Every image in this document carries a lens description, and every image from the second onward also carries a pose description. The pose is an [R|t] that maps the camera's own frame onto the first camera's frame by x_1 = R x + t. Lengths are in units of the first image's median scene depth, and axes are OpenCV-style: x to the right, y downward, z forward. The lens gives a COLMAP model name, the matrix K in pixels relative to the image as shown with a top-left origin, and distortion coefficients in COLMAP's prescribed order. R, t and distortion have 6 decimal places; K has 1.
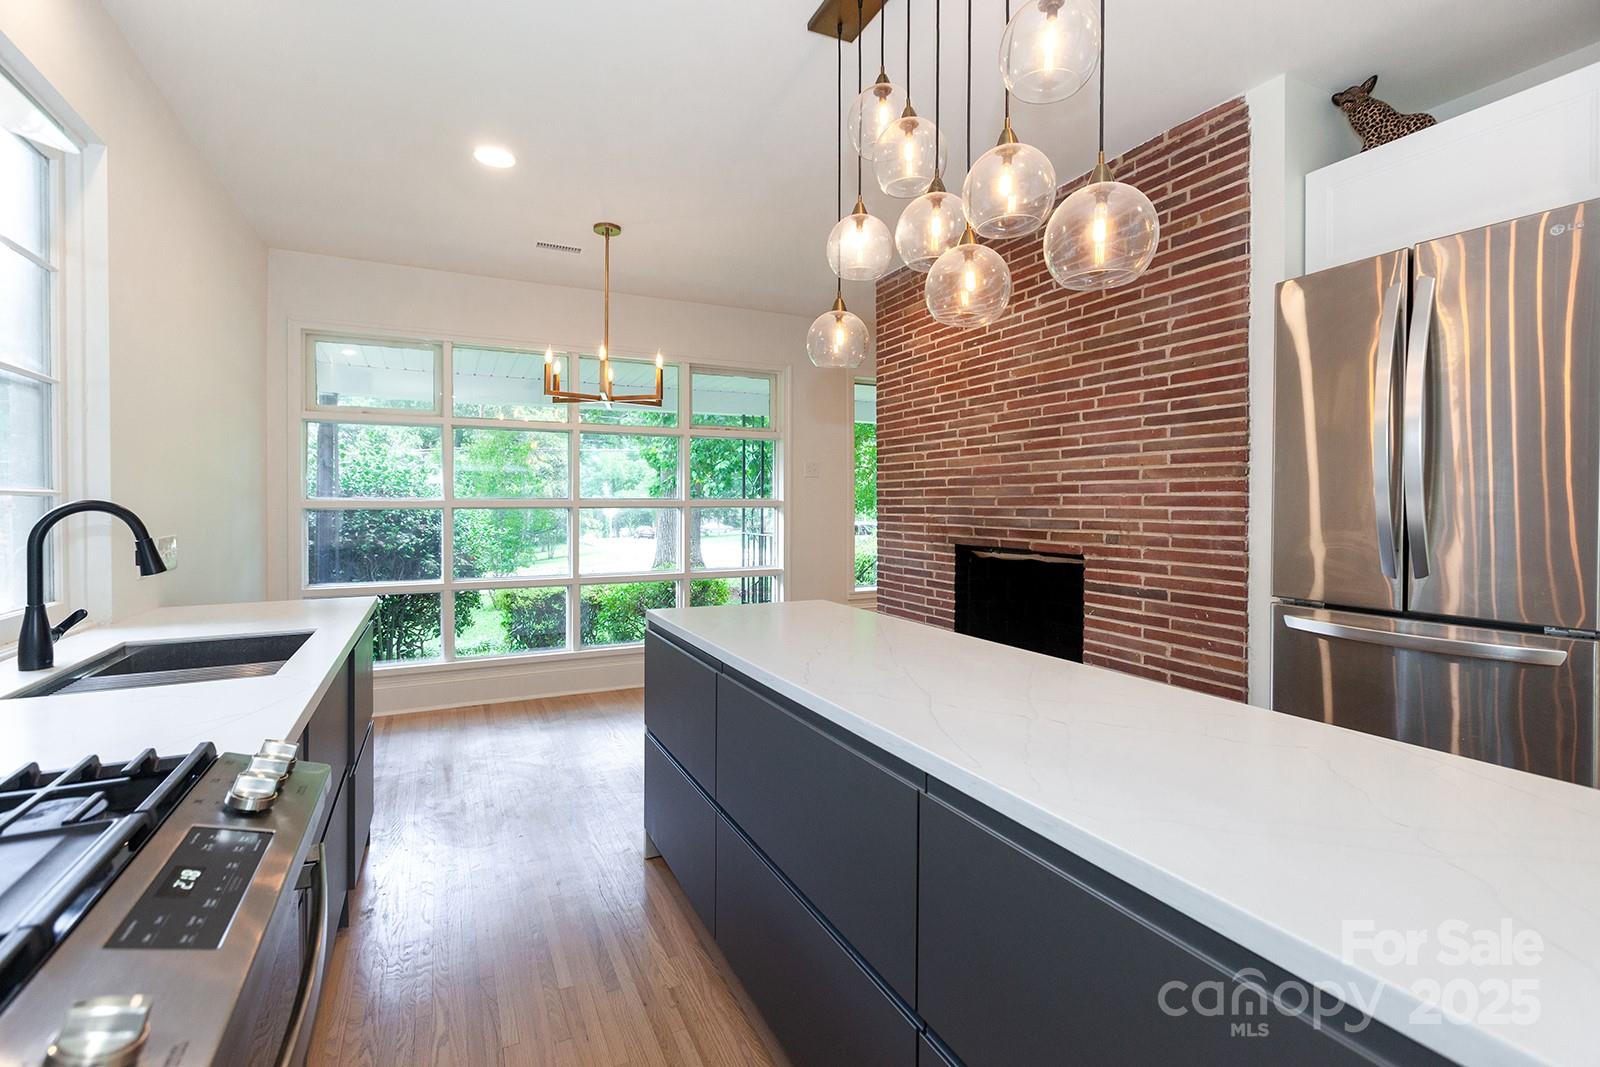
lens RADIAL K [[750.1, 0, 824.0], [0, 750.1, 509.7], [0, 0, 1]] dist [0.001487, 0.000171]
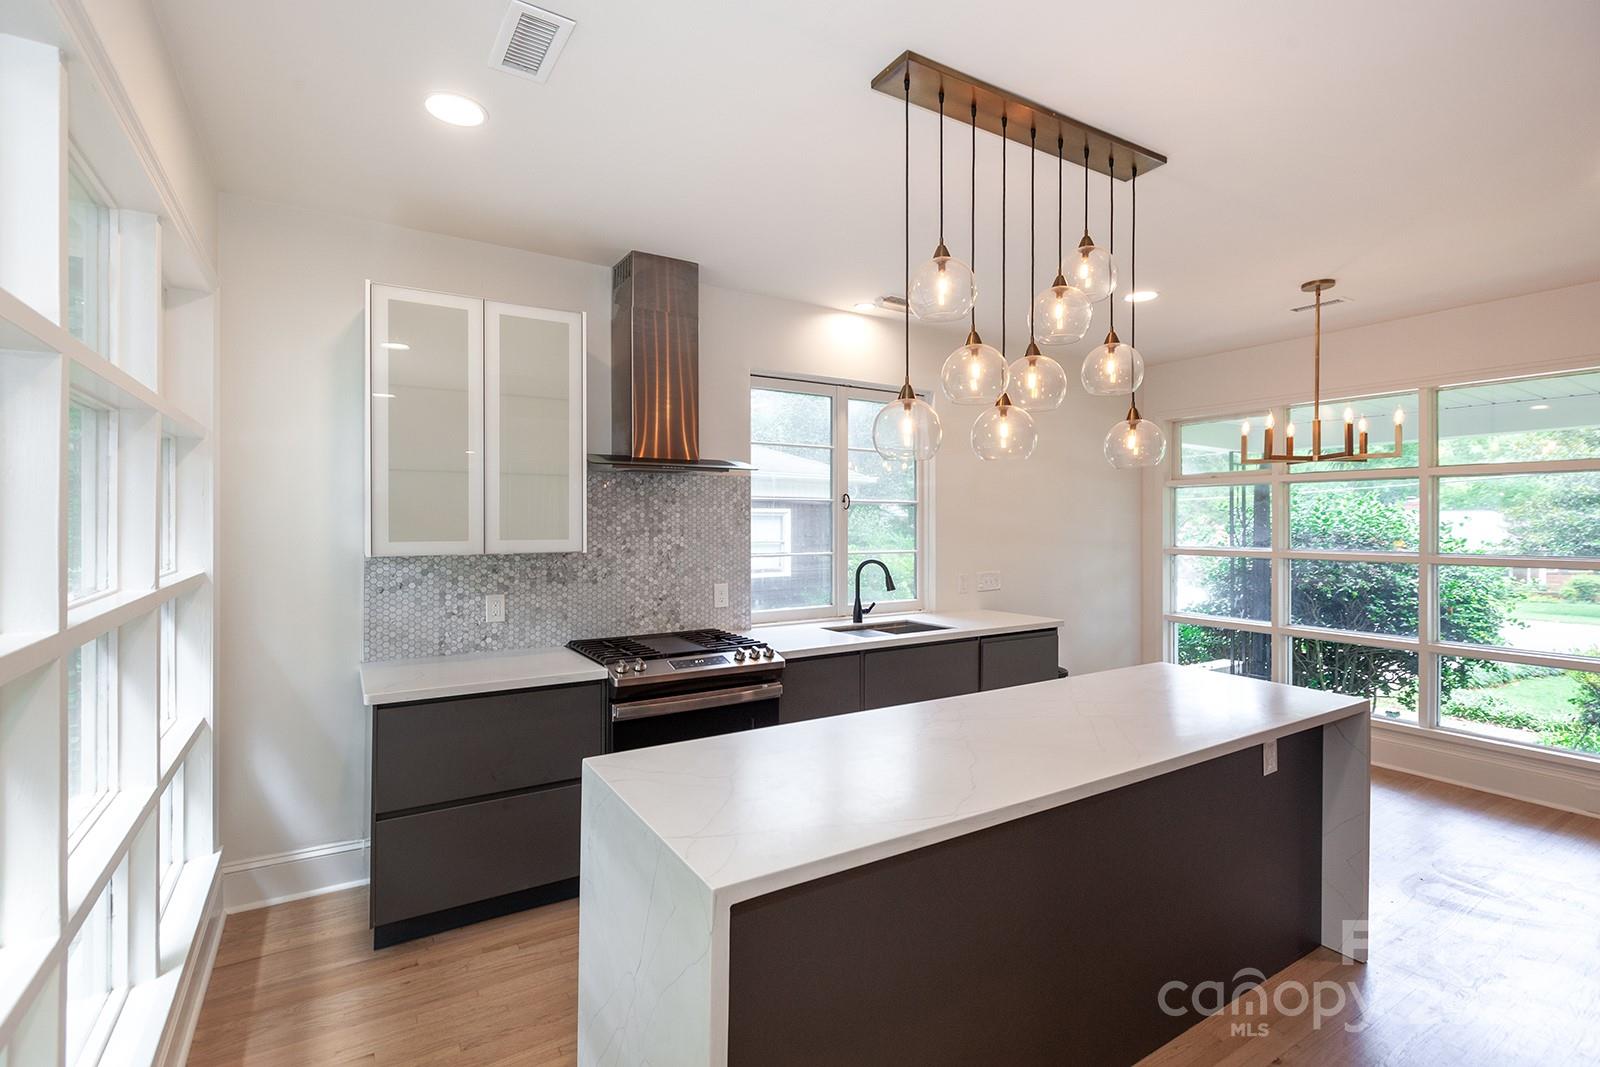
lens RADIAL K [[721.0, 0, 725.6], [0, 721.0, 529.4], [0, 0, 1]] dist [0.000091, -0.000079]
pose [[0.030626, 0.009940, -0.999481, 0.724405], [-0.006677, 0.999930, 0.009740, -0.067906], [0.999509, 0.006375, 0.030690, 0.230653]]
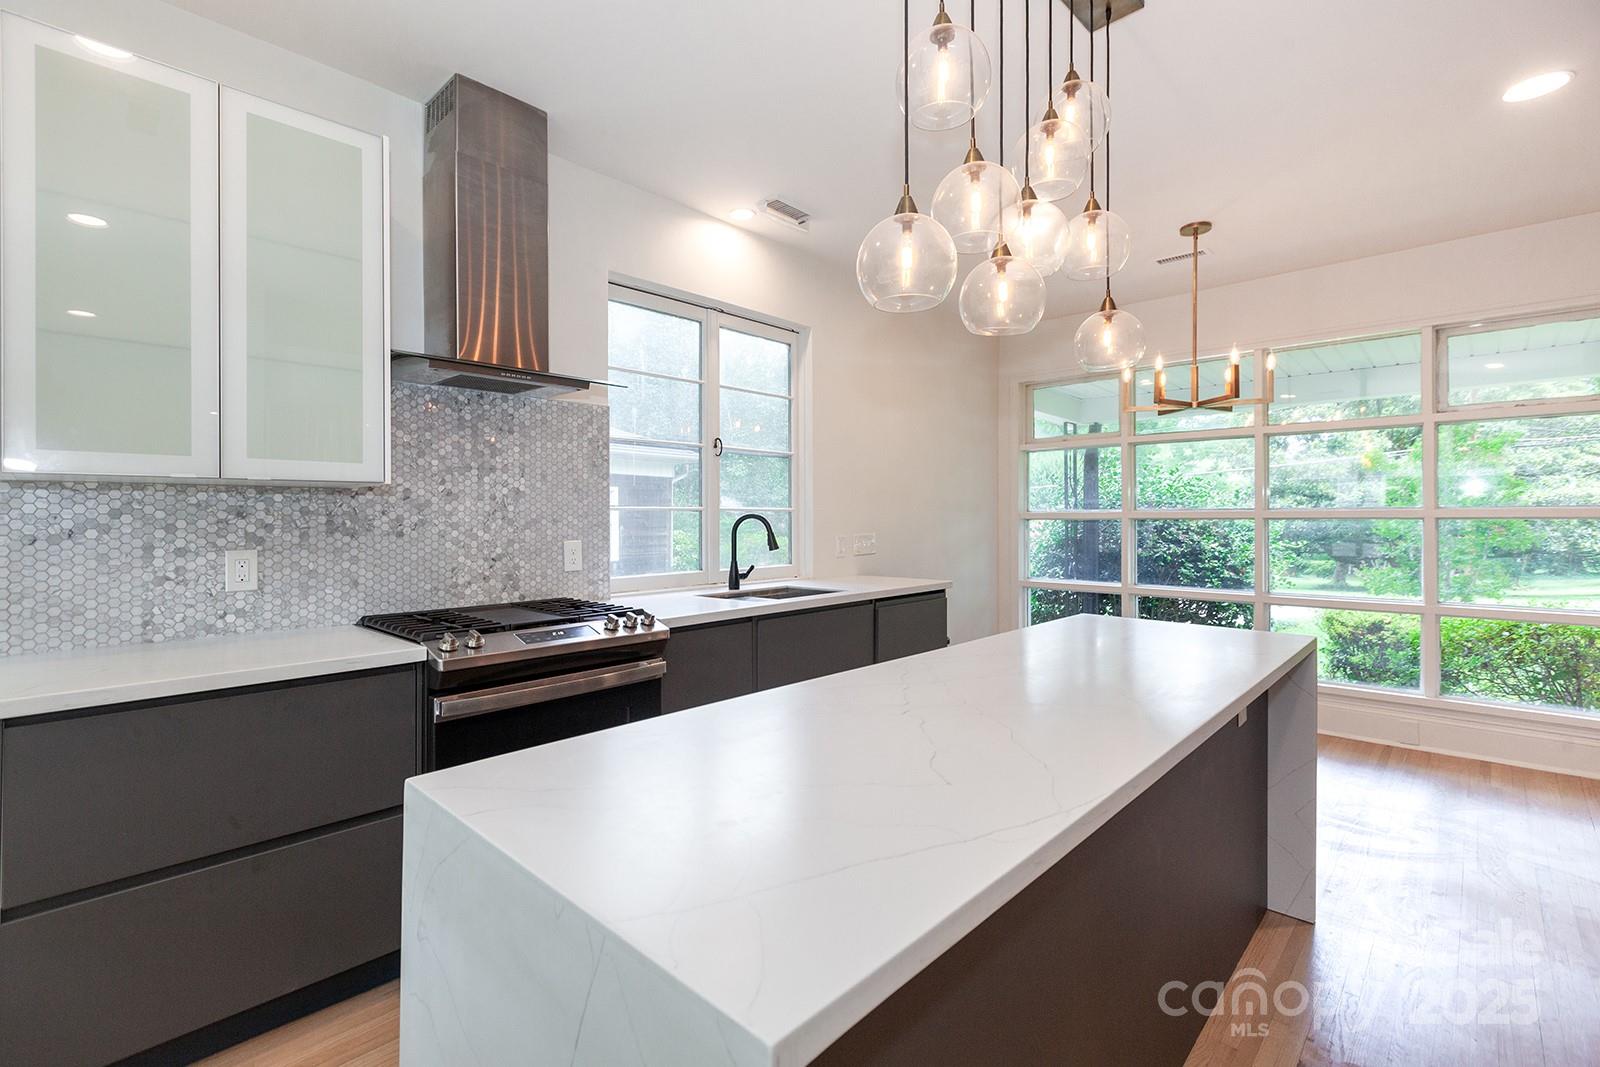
lens RADIAL K [[739.5, 0, 731.0], [0, 739.5, 521.3], [0, 0, 1]] dist [0.008274, -0.007610]
pose [[0.290705, 0.004440, -0.956802, 0.514468], [-0.005316, 0.999981, 0.003025, 0.001847], [0.956798, 0.004207, 0.290724, 0.179638]]
